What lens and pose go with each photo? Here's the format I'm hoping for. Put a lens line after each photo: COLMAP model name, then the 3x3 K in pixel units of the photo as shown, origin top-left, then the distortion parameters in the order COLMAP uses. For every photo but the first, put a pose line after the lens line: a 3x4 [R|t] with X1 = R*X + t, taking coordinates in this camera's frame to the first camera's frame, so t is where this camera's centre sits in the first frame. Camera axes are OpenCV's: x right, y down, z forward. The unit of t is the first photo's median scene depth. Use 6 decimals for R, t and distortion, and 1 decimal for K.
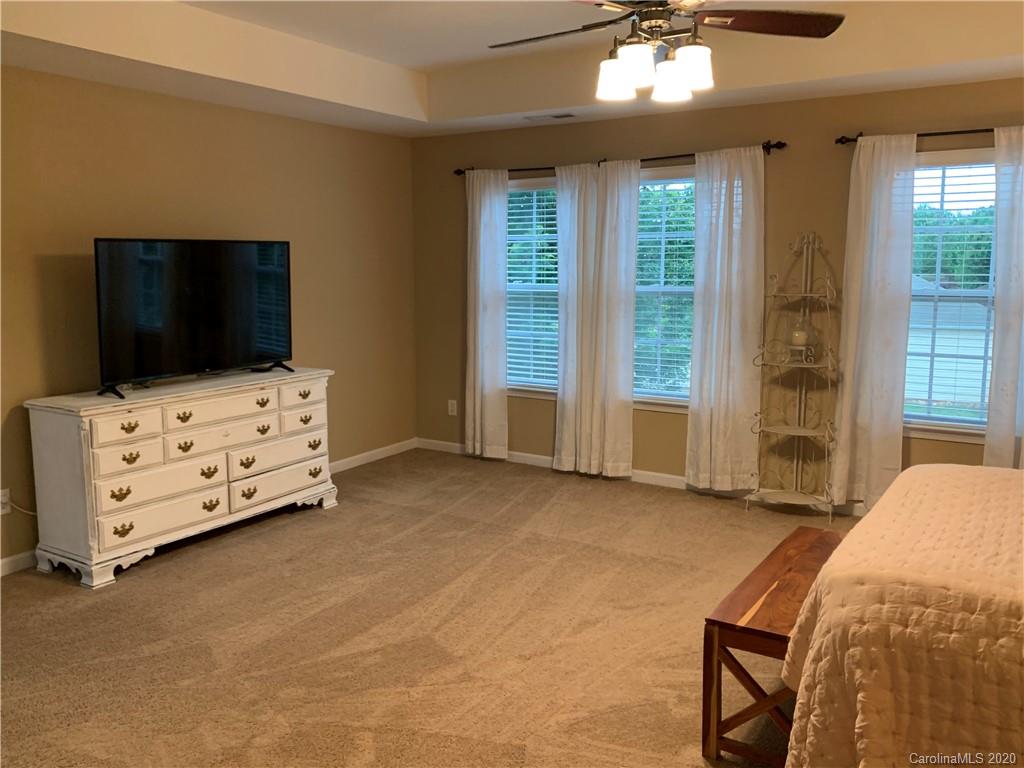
lens RADIAL K [[822.4, 0, 512.0], [0, 822.4, 384.0], [0, 0, 1]] dist [-0.008359, -0.002014]
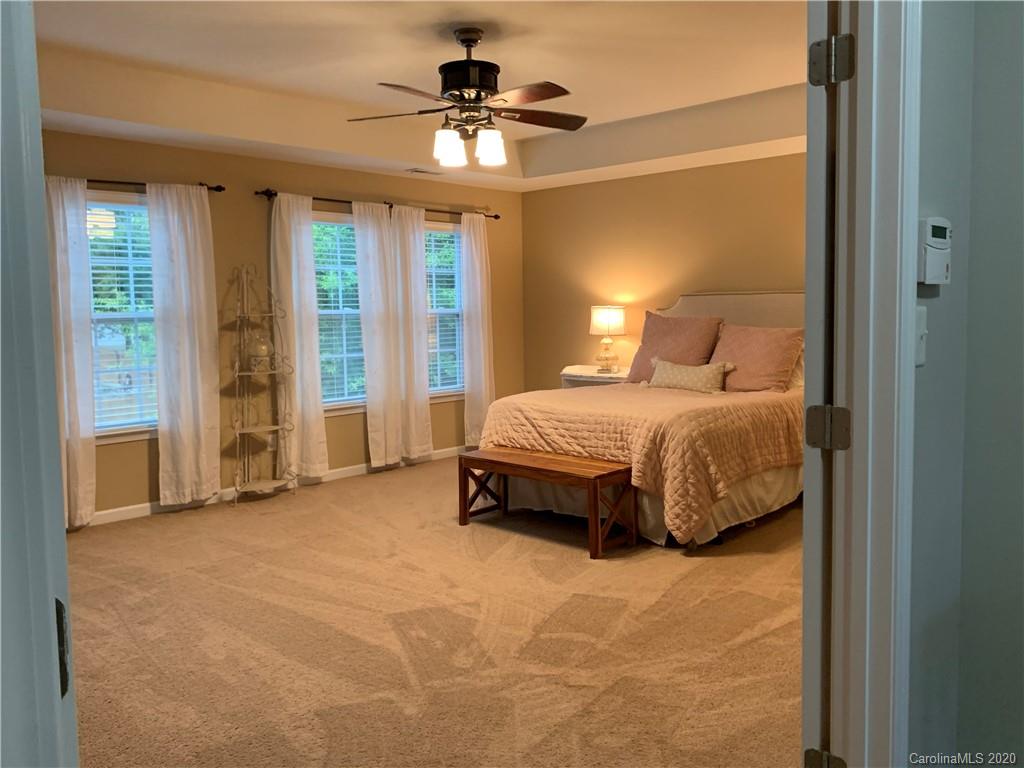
lens RADIAL K [[841.1, 0, 509.4], [0, 841.1, 368.1], [0, 0, 1]] dist [0.153981, -0.312807]
pose [[0.198974, -0.074642, 0.977158, -0.898319], [0.153862, 0.987109, 0.044072, -0.033461], [-0.967851, 0.141579, 0.207893, 0.434551]]
